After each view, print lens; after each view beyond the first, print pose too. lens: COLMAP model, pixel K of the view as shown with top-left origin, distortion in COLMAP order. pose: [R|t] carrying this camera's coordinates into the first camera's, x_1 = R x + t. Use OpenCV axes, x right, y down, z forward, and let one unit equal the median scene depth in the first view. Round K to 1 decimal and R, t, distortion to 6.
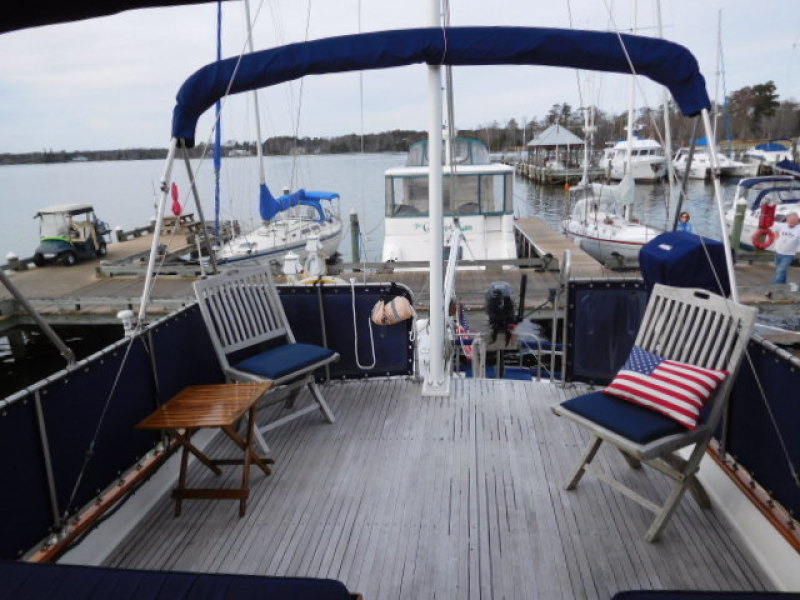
lens RADIAL K [[606.3, 0, 400.0], [0, 606.3, 300.0], [0, 0, 1]] dist [-0.006212, -0.007970]
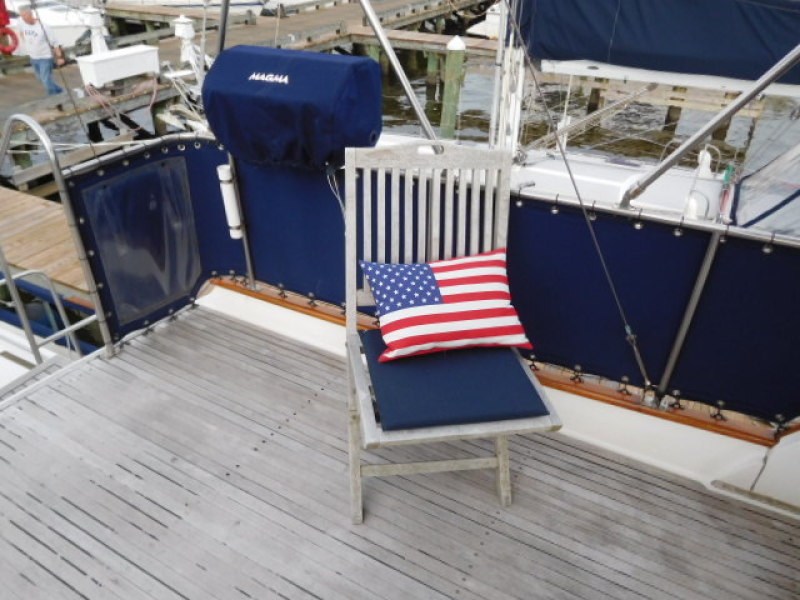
lens RADIAL K [[606.3, 0, 400.0], [0, 606.3, 300.0], [0, 0, 1]] dist [-0.006212, -0.007970]
pose [[0.394343, -0.463108, 0.793741, -0.063380], [0.196422, 0.886251, 0.419497, -0.097245], [-0.897726, -0.009518, 0.440452, 0.514731]]
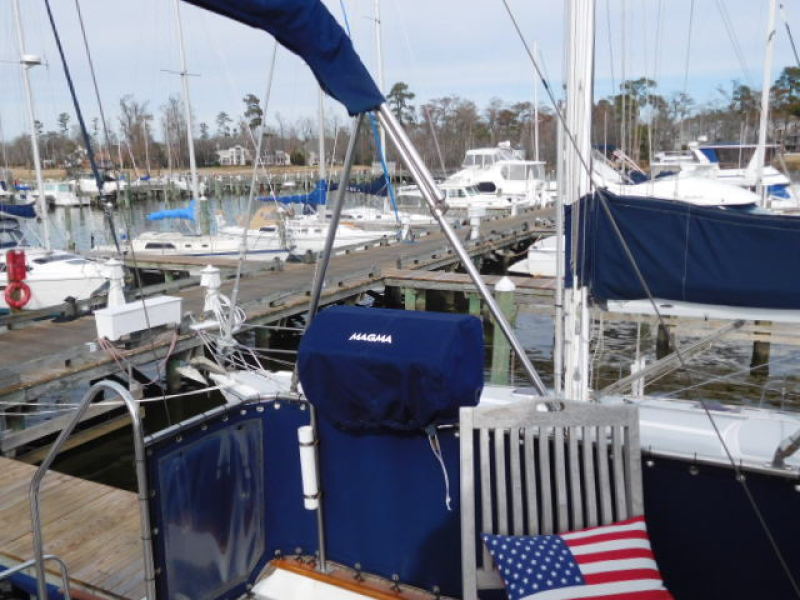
lens RADIAL K [[719.4, 0, 400.0], [0, 719.4, 300.0], [0, 0, 1]] dist [0.041988, -0.003989]
pose [[0.426540, -0.151157, 0.891748, -0.124731], [0.230088, 0.971635, 0.054643, -0.125914], [-0.874713, 0.181873, 0.449220, 0.545278]]
